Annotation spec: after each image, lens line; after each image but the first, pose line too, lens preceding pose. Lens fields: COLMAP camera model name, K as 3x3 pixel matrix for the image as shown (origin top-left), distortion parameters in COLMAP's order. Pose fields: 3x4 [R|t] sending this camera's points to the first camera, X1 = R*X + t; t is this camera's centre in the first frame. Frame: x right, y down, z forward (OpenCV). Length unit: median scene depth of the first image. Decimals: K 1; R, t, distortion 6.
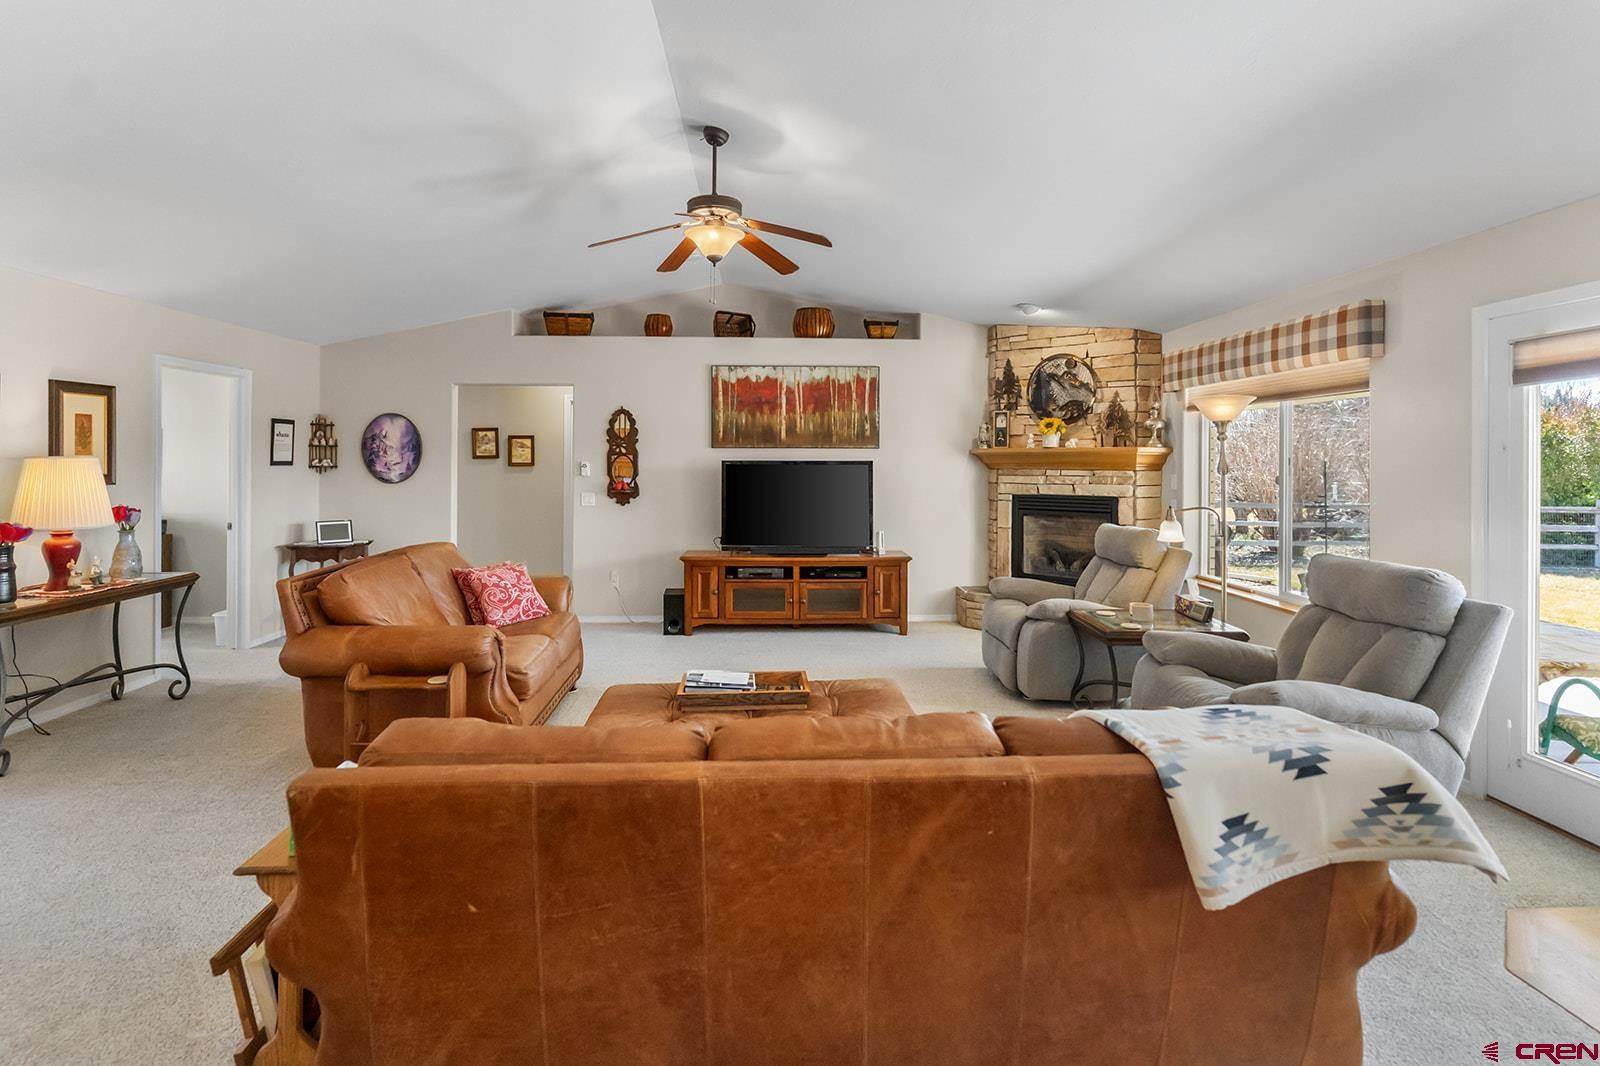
lens RADIAL K [[796.6, 0, 787.1], [0, 796.6, 464.6], [0, 0, 1]] dist [0.008466, -0.001277]
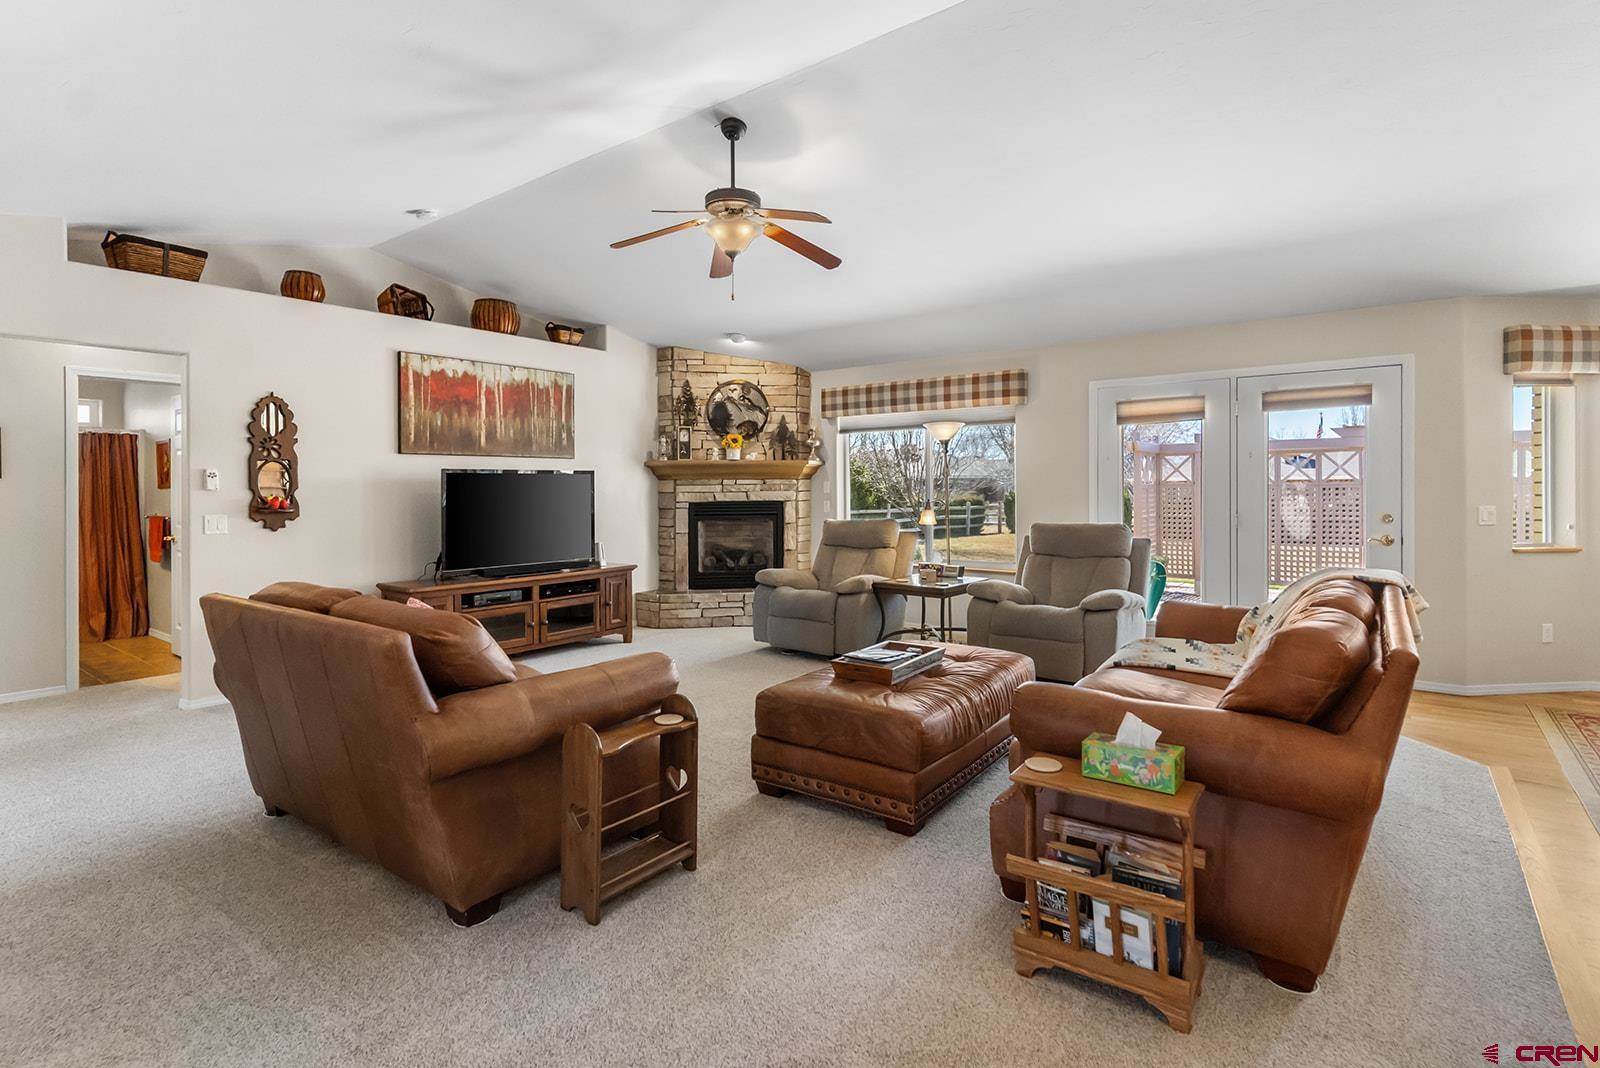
lens RADIAL K [[796.6, 0, 775.9], [0, 796.6, 491.2], [0, 0, 1]] dist [0.008466, -0.001277]
pose [[0.635746, -0.011180, 0.771817, -0.527451], [0.010847, 0.999926, 0.005549, 0.018187], [-0.771822, 0.004844, 0.635820, 0.217805]]
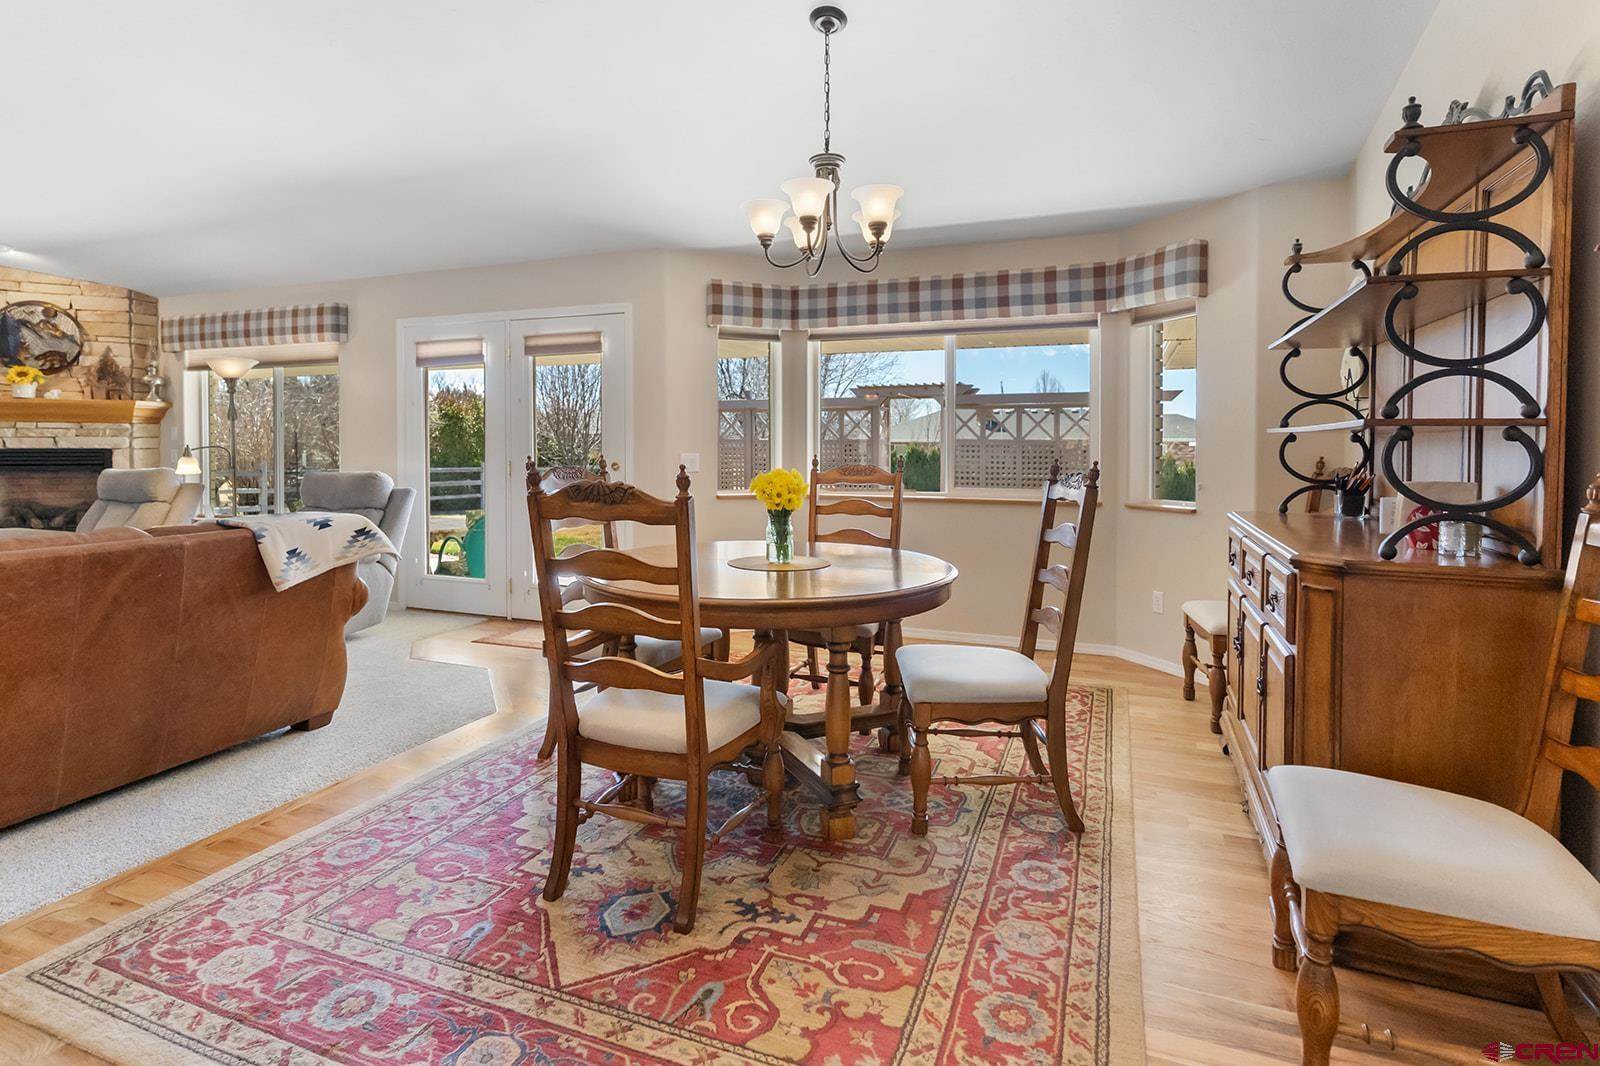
lens RADIAL K [[796.6, 0, 803.3], [0, 796.6, 460.4], [0, 0, 1]] dist [0.008466, -0.001277]
pose [[0.395264, -0.018857, 0.918374, -0.182626], [0.000895, 0.999797, 0.020144, 0.034985], [-0.918567, -0.007141, 0.395200, -0.233582]]
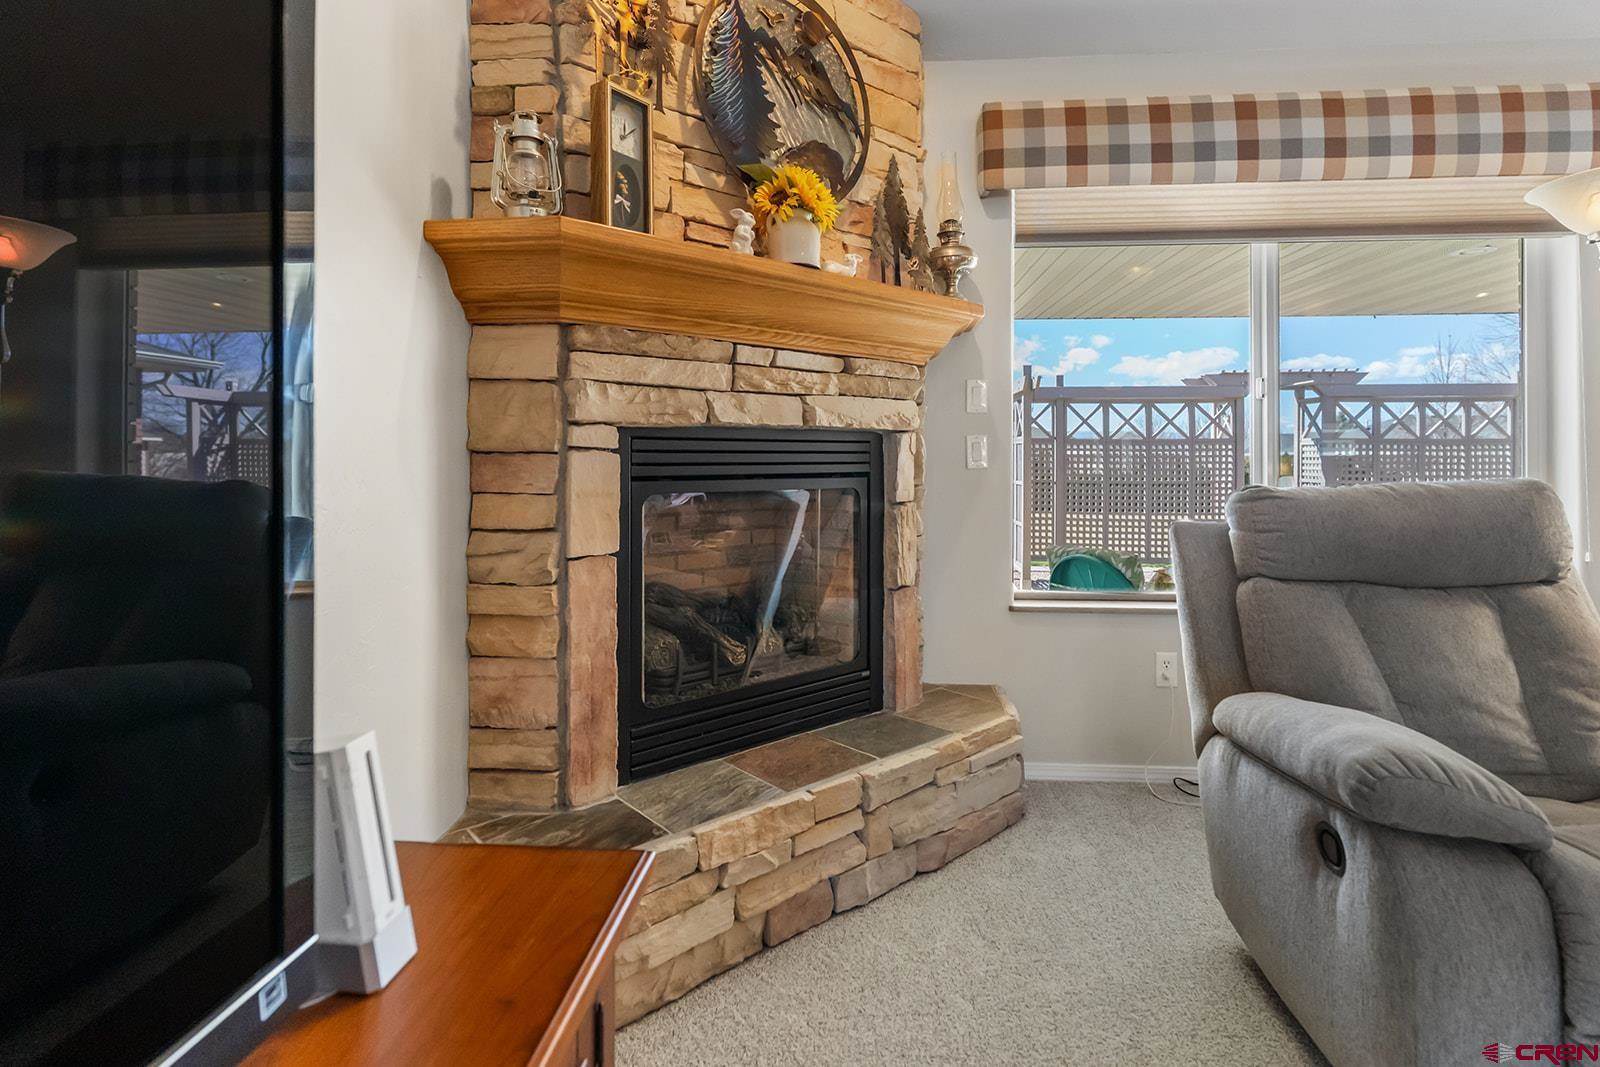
lens RADIAL K [[796.6, 0, 791.0], [0, 796.6, 458.9], [0, 0, 1]] dist [0.008466, -0.001277]
pose [[0.083614, -0.002465, 0.996495, 0.024019], [0.002908, 0.999993, 0.002230, 0.051280], [-0.996494, 0.002711, 0.083621, 0.982362]]
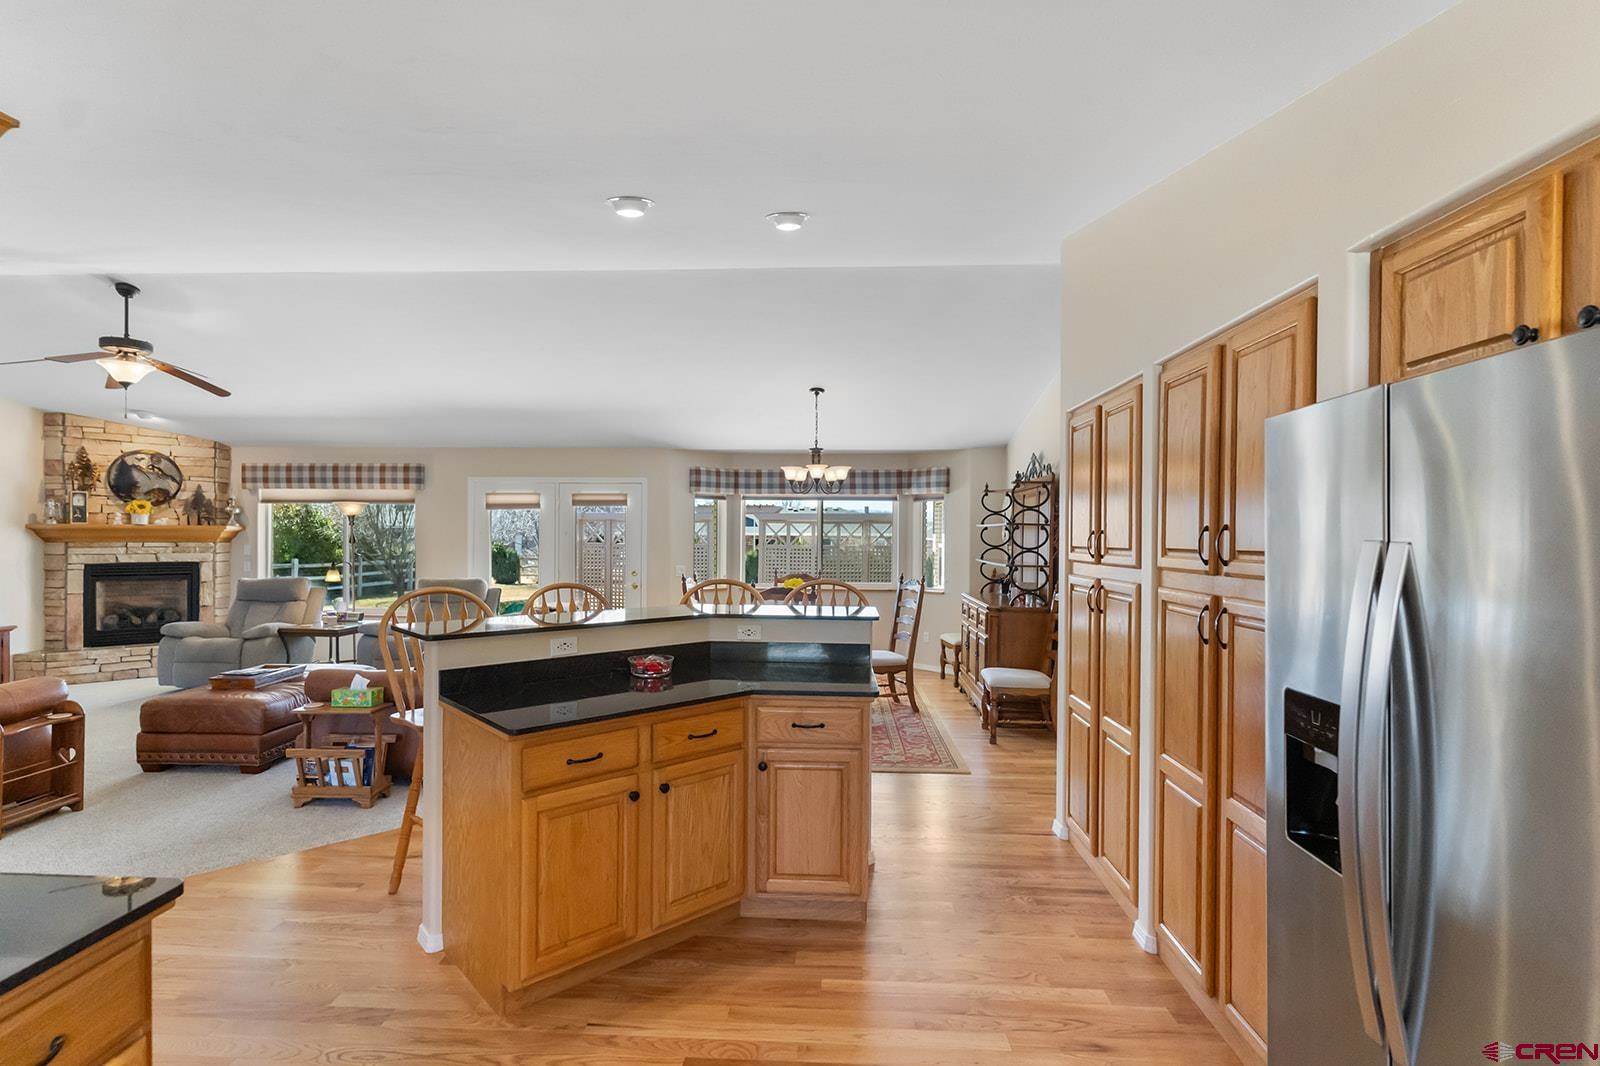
lens RADIAL K [[796.6, 0, 798.5], [0, 796.6, 545.0], [0, 0, 1]] dist [0.008466, -0.001277]
pose [[0.074653, -0.013488, 0.997118, -0.847773], [-0.004579, 0.999893, 0.013869, -0.011406], [-0.997199, -0.005602, 0.074583, -0.122127]]
